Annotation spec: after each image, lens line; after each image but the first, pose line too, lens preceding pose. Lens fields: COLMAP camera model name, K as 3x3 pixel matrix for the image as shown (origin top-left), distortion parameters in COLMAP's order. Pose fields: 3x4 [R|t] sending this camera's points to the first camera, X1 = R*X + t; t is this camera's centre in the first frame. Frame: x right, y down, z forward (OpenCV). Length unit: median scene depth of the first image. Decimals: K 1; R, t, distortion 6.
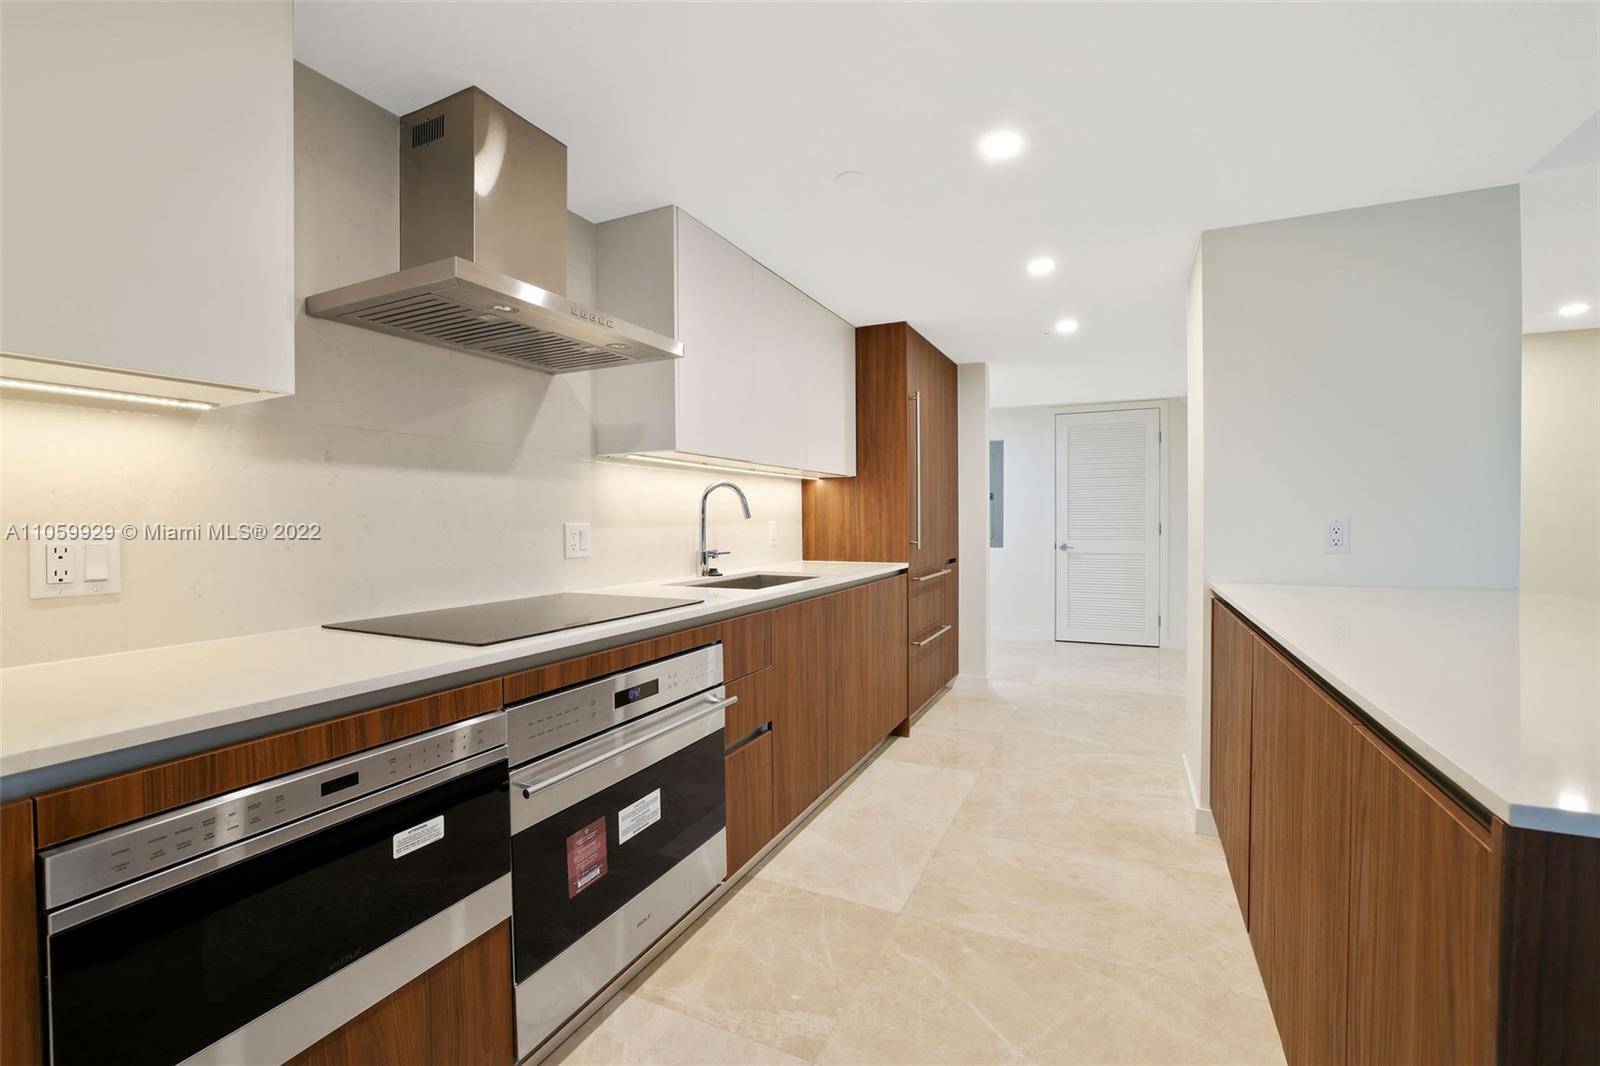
lens RADIAL K [[666.2, 0, 806.6], [0, 666.2, 535.4], [0, 0, 1]] dist [-0.025588, 0.003574]
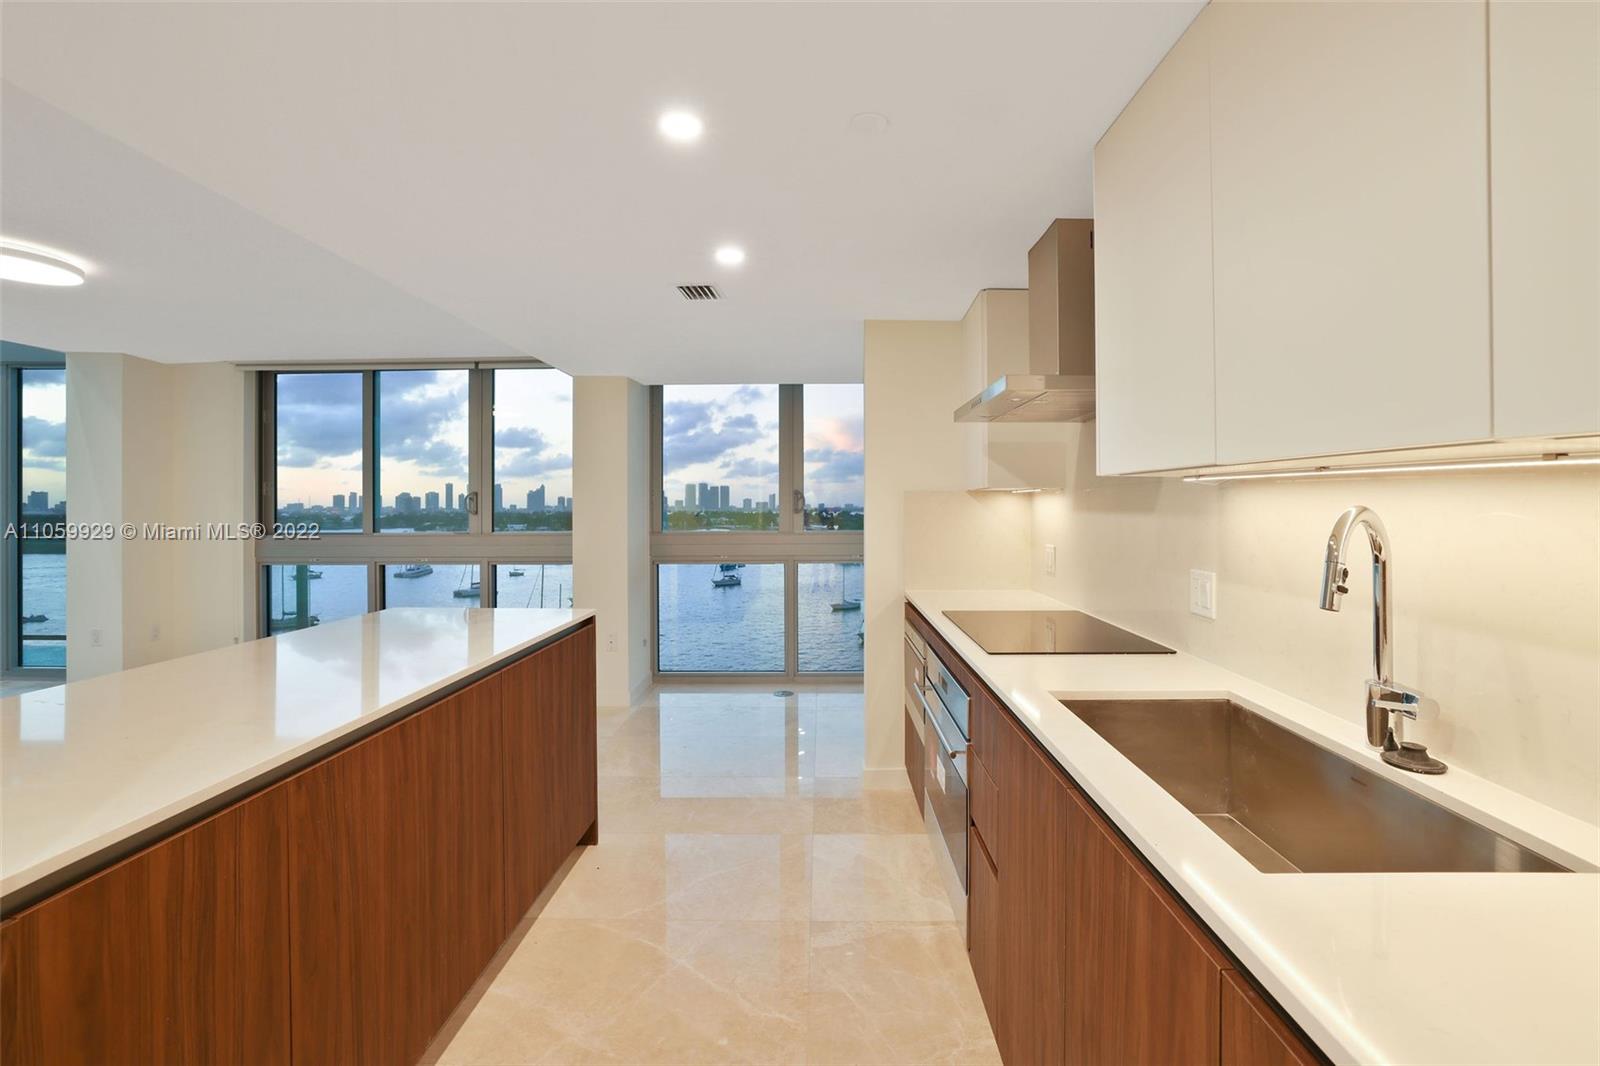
lens RADIAL K [[695.3, 0, 780.1], [0, 695.3, 503.8], [0, 0, 1]] dist [0.021626, -0.000114]
pose [[-0.925756, 0.030615, -0.376881, 0.554250], [0.030058, 0.999521, 0.007358, -0.158728], [0.376925, -0.004517, -0.926233, 2.080141]]
